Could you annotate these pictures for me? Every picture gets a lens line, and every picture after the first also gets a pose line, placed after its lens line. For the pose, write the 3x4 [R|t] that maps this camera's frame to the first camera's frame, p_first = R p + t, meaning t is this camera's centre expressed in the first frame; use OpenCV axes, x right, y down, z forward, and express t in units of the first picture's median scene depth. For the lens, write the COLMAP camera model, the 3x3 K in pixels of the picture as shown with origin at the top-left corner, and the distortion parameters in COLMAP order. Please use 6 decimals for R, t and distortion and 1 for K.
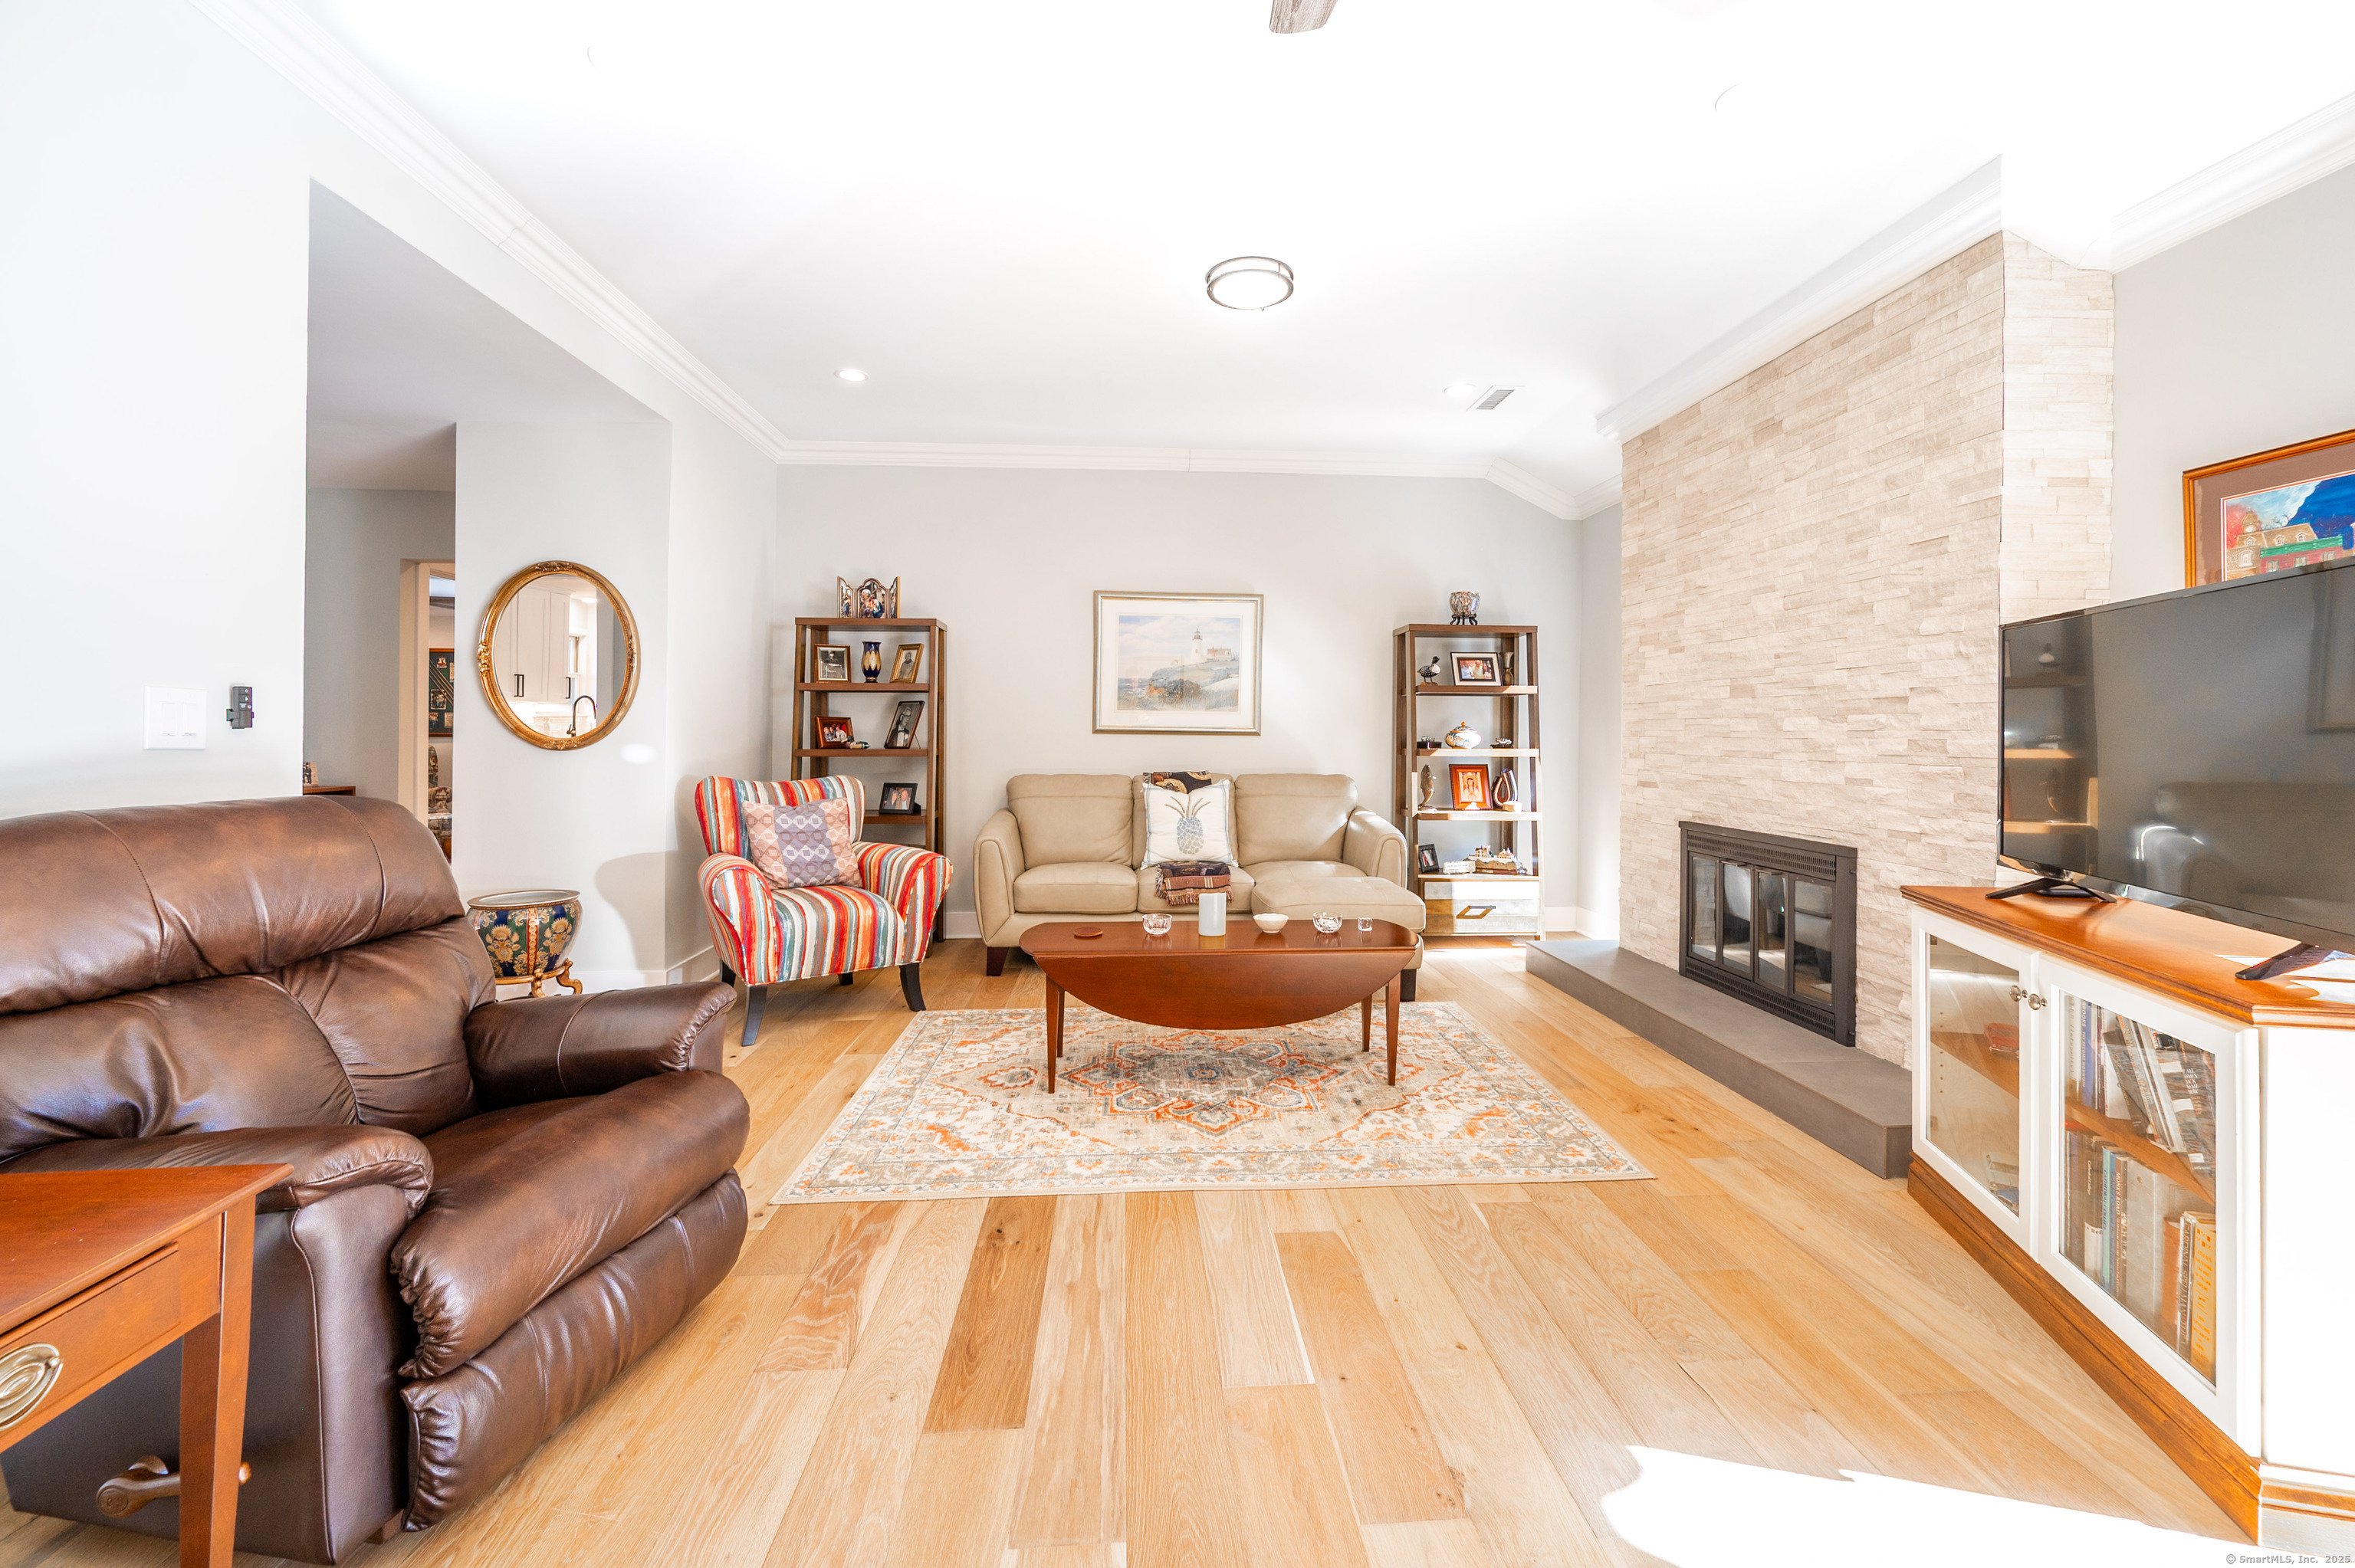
lens RADIAL K [[957.8, 0, 1196.9], [0, 957.8, 739.6], [0, 0, 1]] dist [-0.002568, -0.000737]
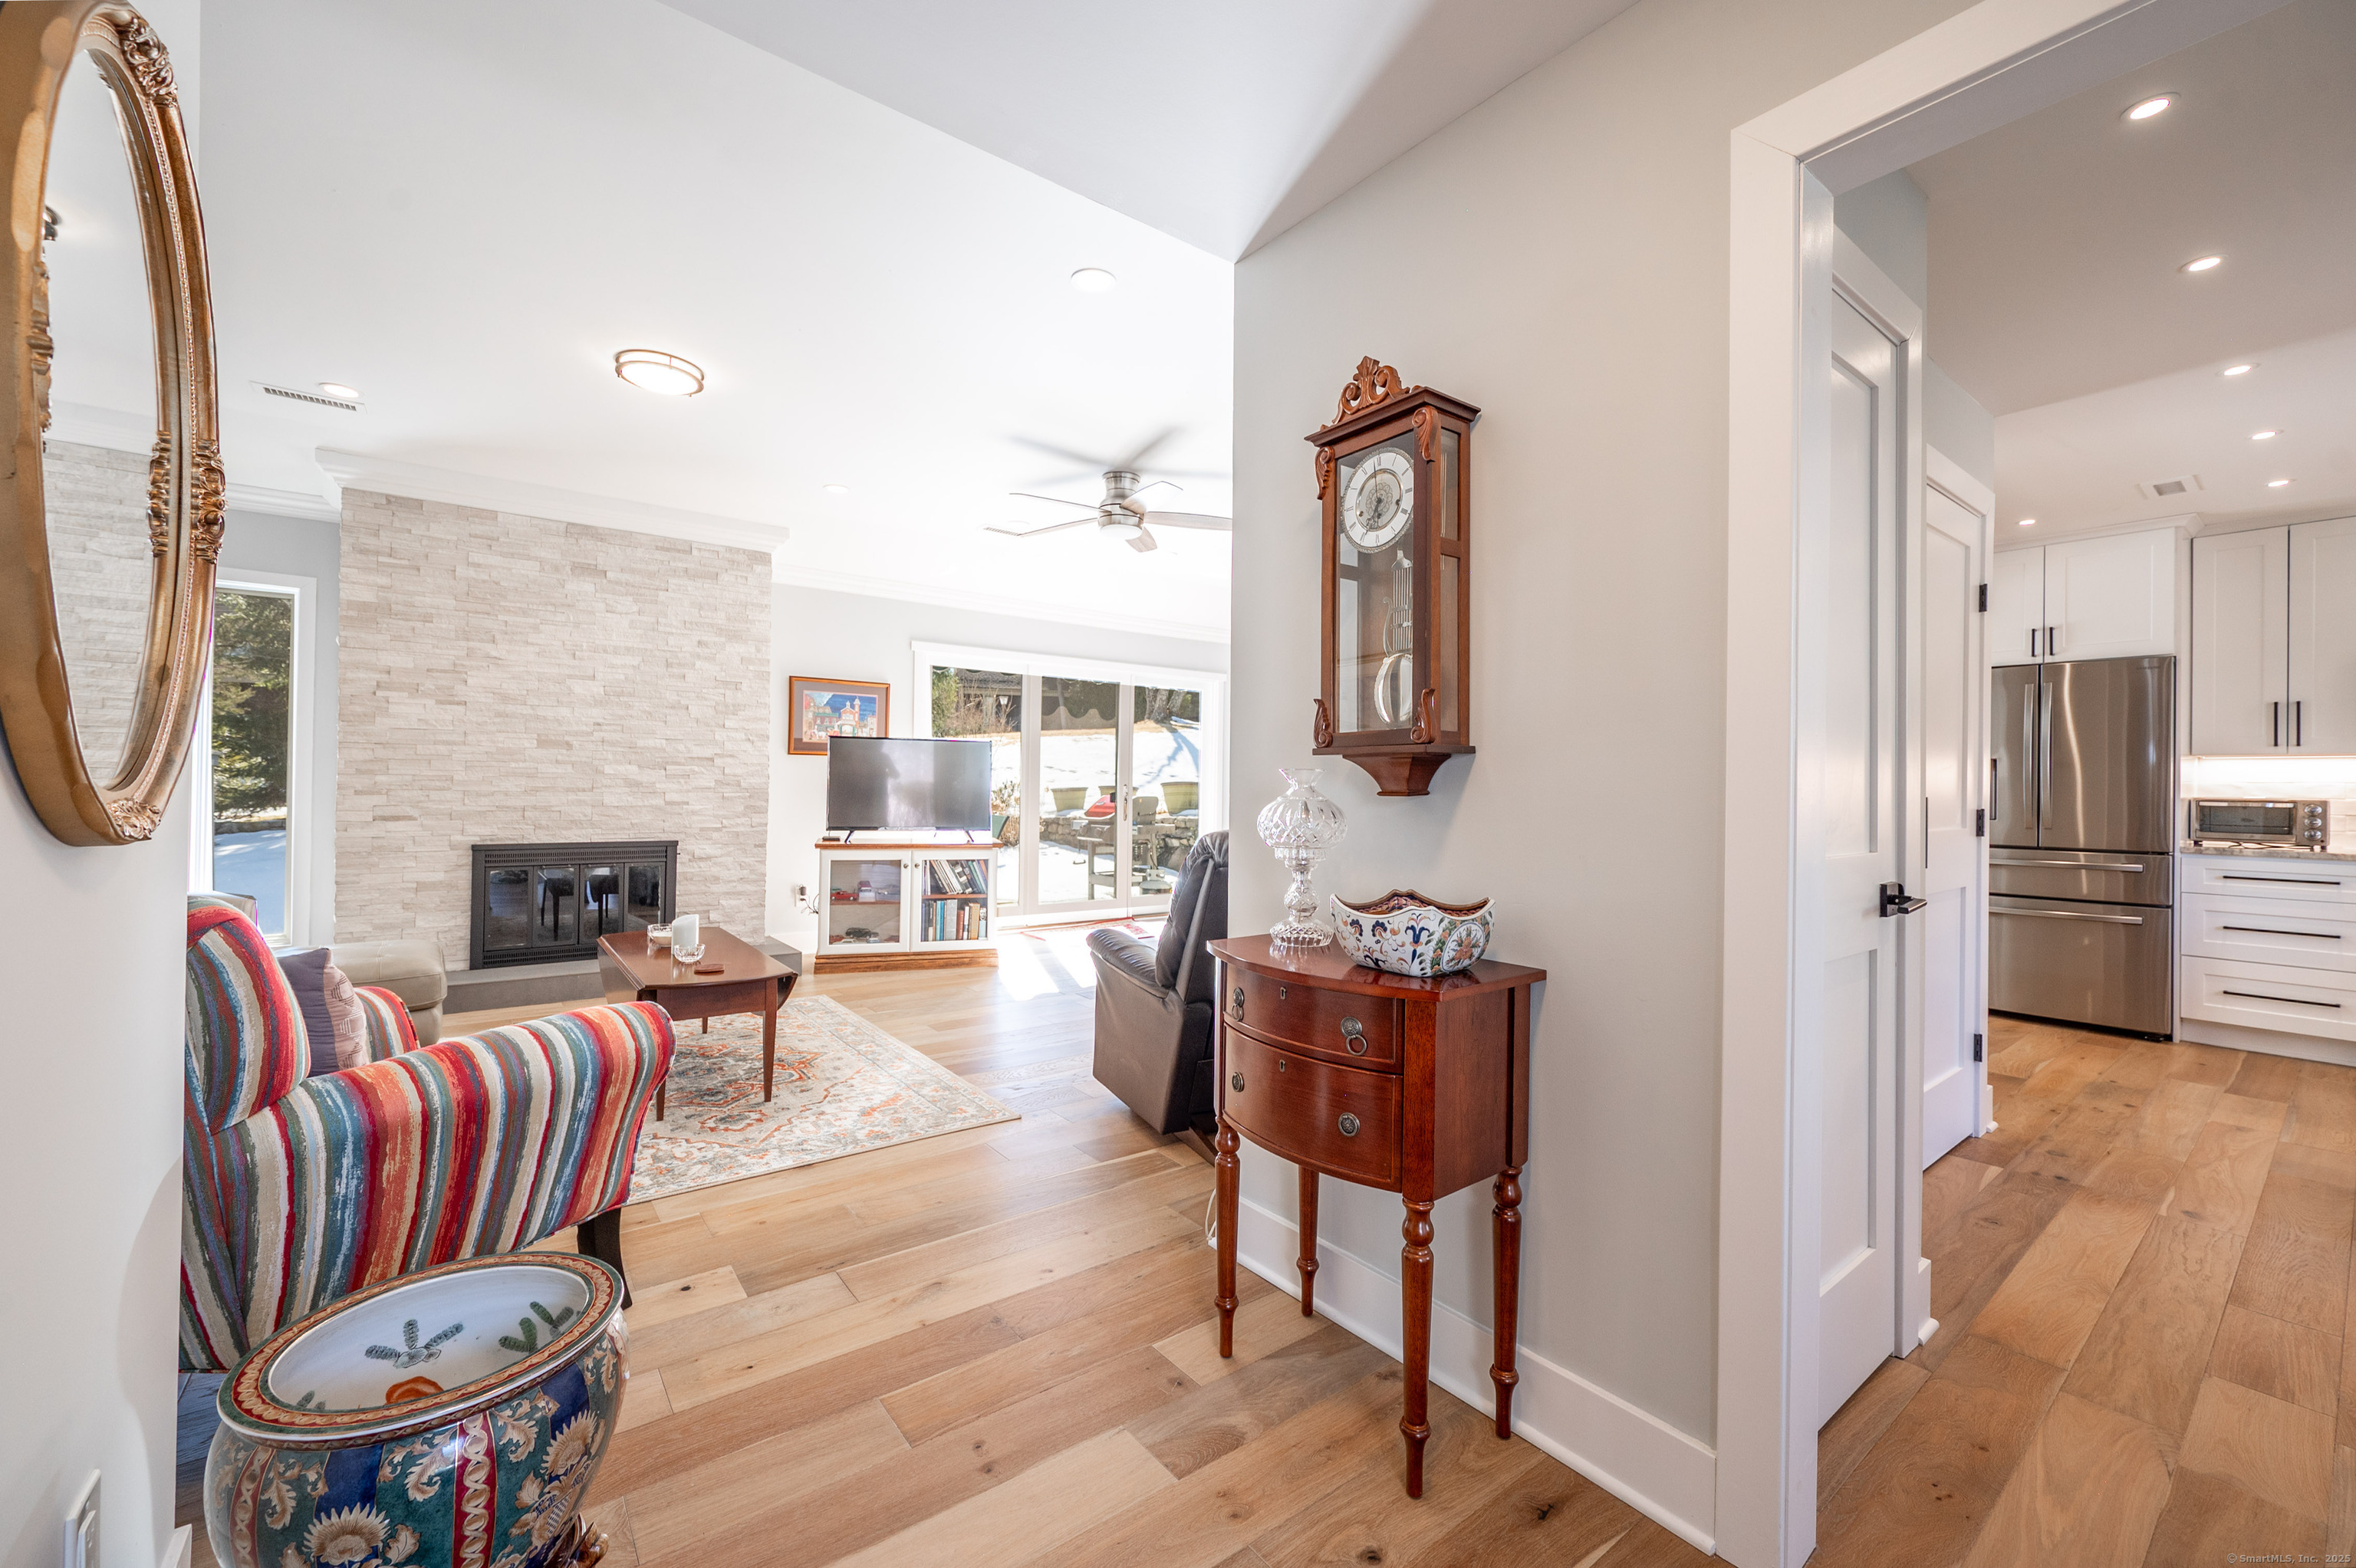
lens RADIAL K [[958.3, 0, 1203.7], [0, 958.3, 777.7], [0, 0, 1]] dist [-0.002568, -0.000737]
pose [[-0.569505, -0.003734, 0.821979, -1.116179], [-0.010878, 0.999936, -0.002995, -0.007542], [-0.821916, -0.010647, -0.569510, 1.008340]]
